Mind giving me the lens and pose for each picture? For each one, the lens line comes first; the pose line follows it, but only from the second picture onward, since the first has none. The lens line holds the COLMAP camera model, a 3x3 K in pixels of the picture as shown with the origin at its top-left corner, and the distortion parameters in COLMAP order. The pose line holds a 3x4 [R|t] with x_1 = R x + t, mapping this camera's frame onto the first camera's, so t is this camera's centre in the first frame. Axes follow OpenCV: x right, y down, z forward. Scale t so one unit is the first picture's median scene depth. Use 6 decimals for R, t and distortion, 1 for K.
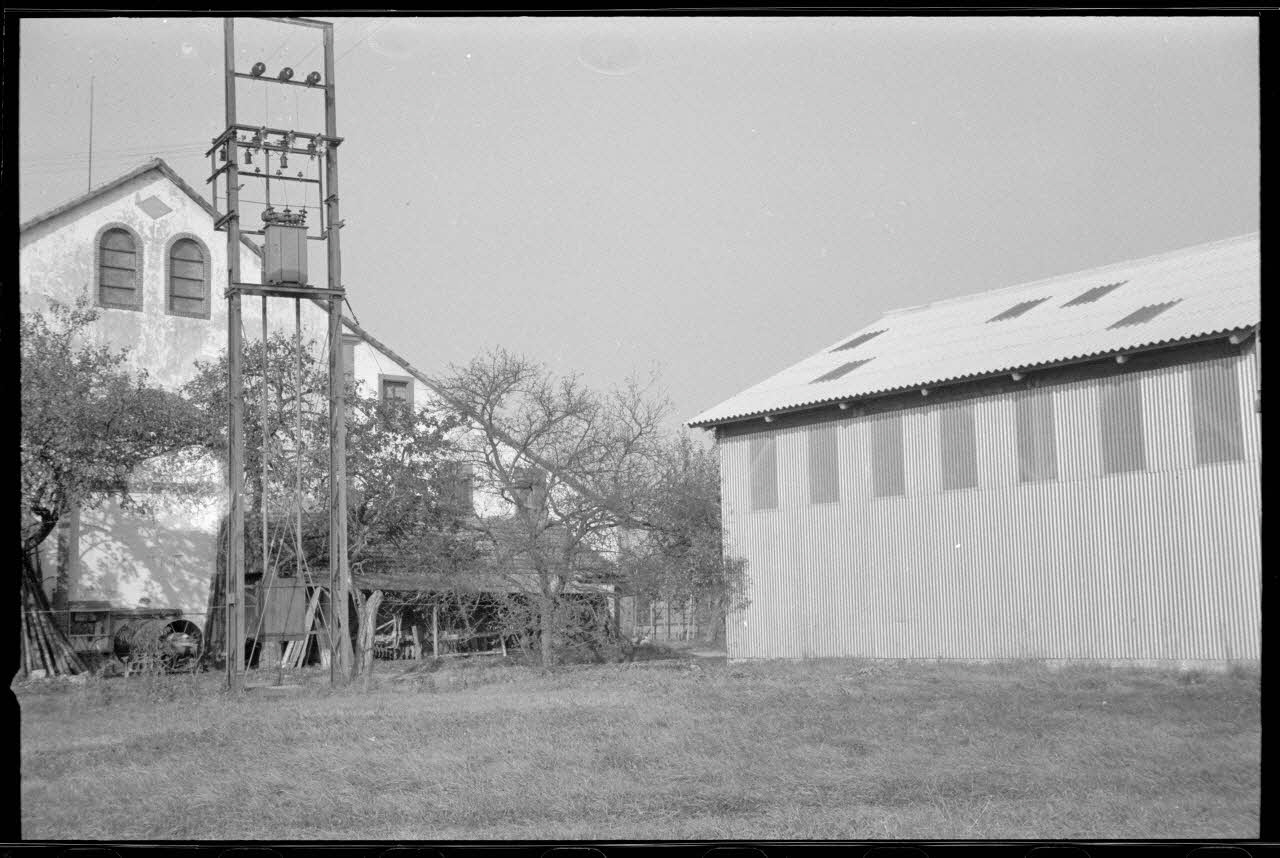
lens RADIAL K [[1567.4, 0, 636.4], [0, 1567.4, 429.0], [0, 0, 1]] dist [0.055644, 0.042513]
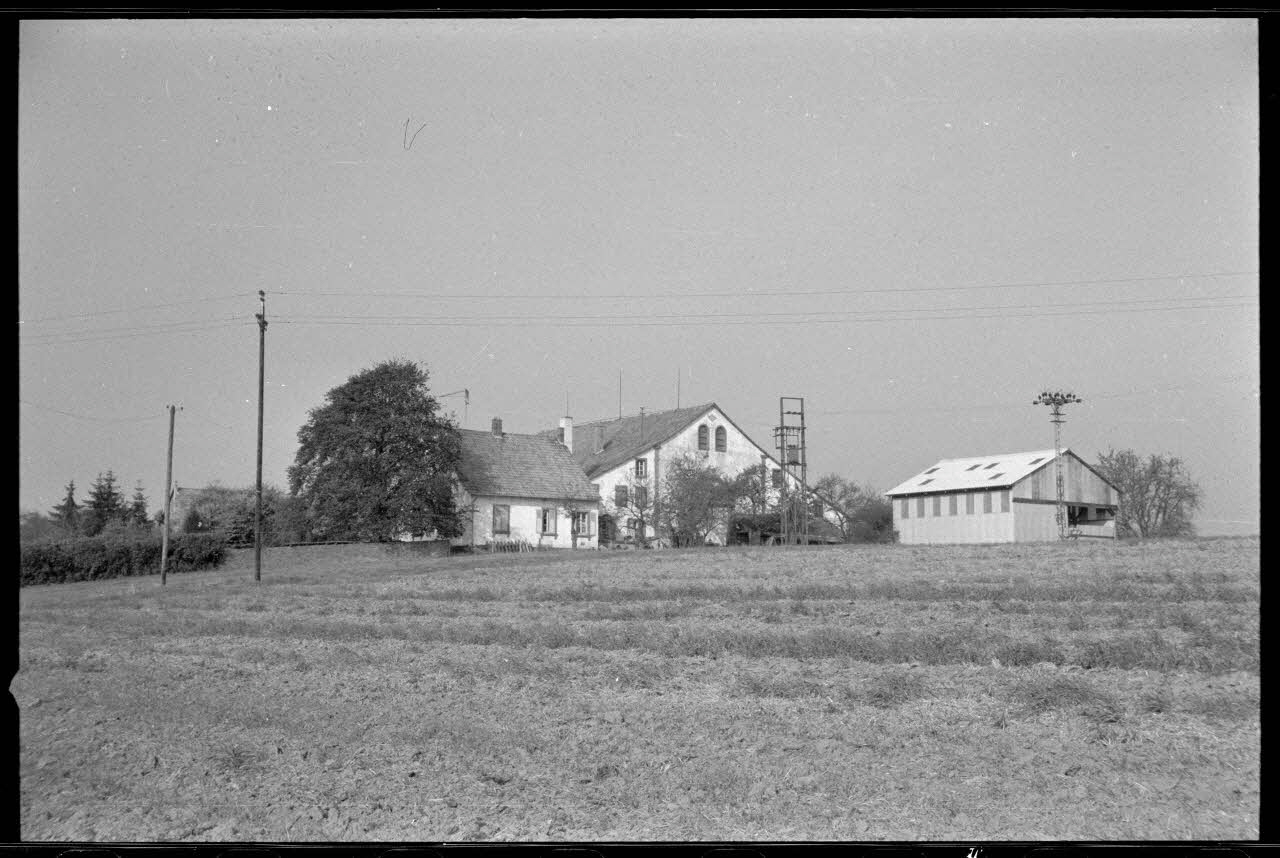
lens RADIAL K [[1567.4, 0, 636.4], [0, 1567.4, 429.0], [0, 0, 1]] dist [0.055644, 0.042513]
pose [[0.997574, 0.022416, -0.065913, -0.267534], [-0.021898, 0.999723, 0.008572, -0.152491], [0.066087, -0.007108, 0.997789, -2.359569]]
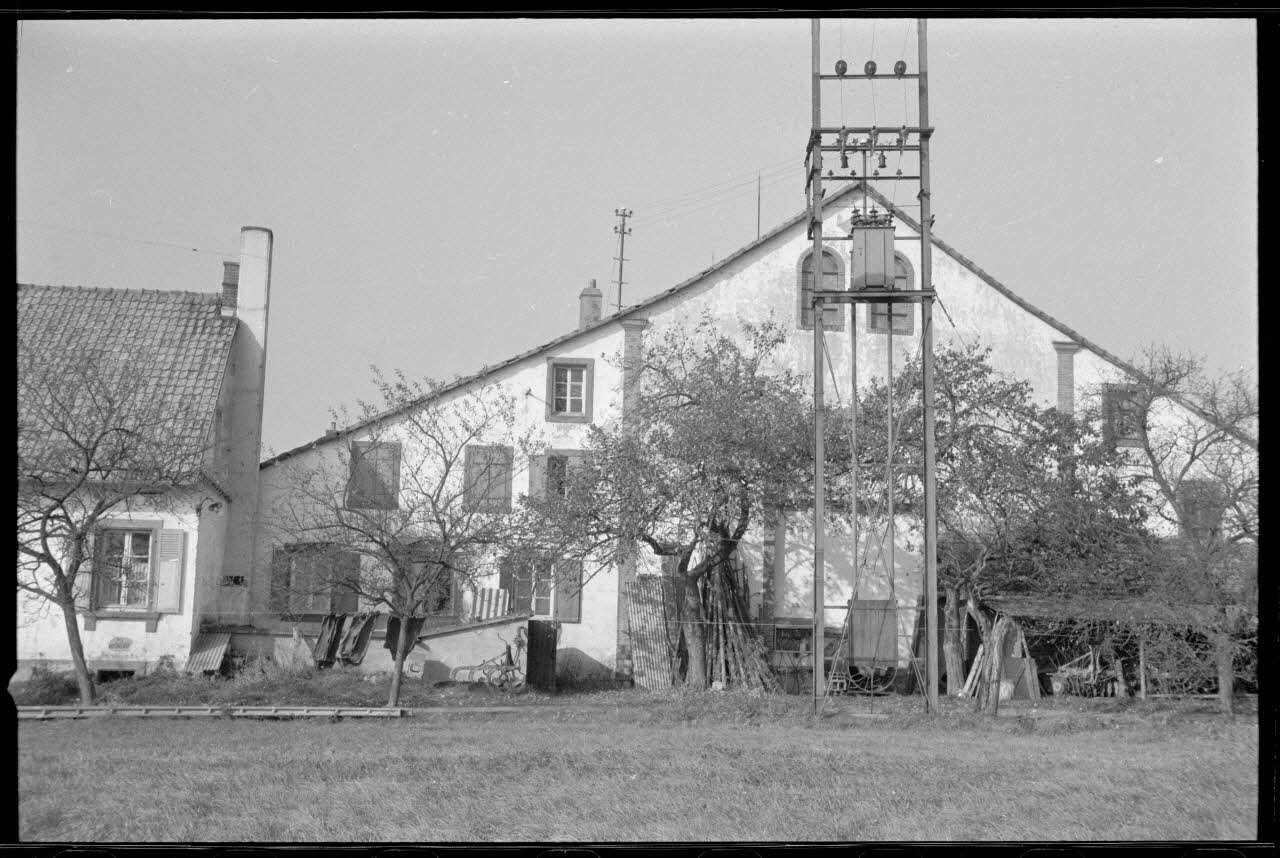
lens RADIAL K [[1567.4, 0, 636.4], [0, 1567.4, 429.0], [0, 0, 1]] dist [0.055644, 0.042513]
pose [[0.843123, -0.028988, -0.536938, 0.117358], [0.020620, 0.999554, -0.021585, 0.007021], [0.537325, 0.007127, 0.843345, 0.091053]]
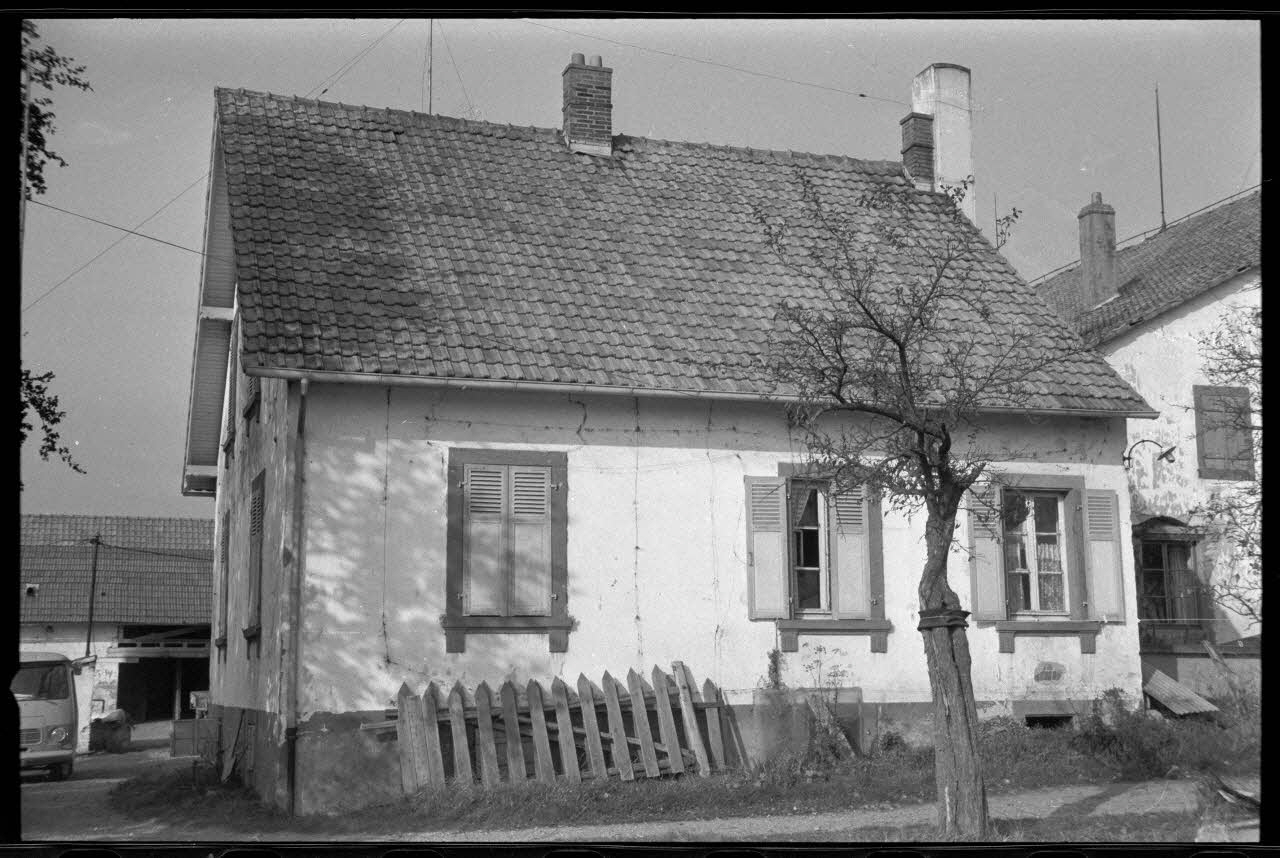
lens RADIAL K [[1567.4, 0, 636.4], [0, 1567.4, 429.0], [0, 0, 1]] dist [0.055644, 0.042513]
pose [[0.932512, -0.042440, -0.358636, -0.502493], [0.032900, 0.998925, -0.032666, 0.029130], [0.359637, 0.018662, 0.932906, 0.114983]]
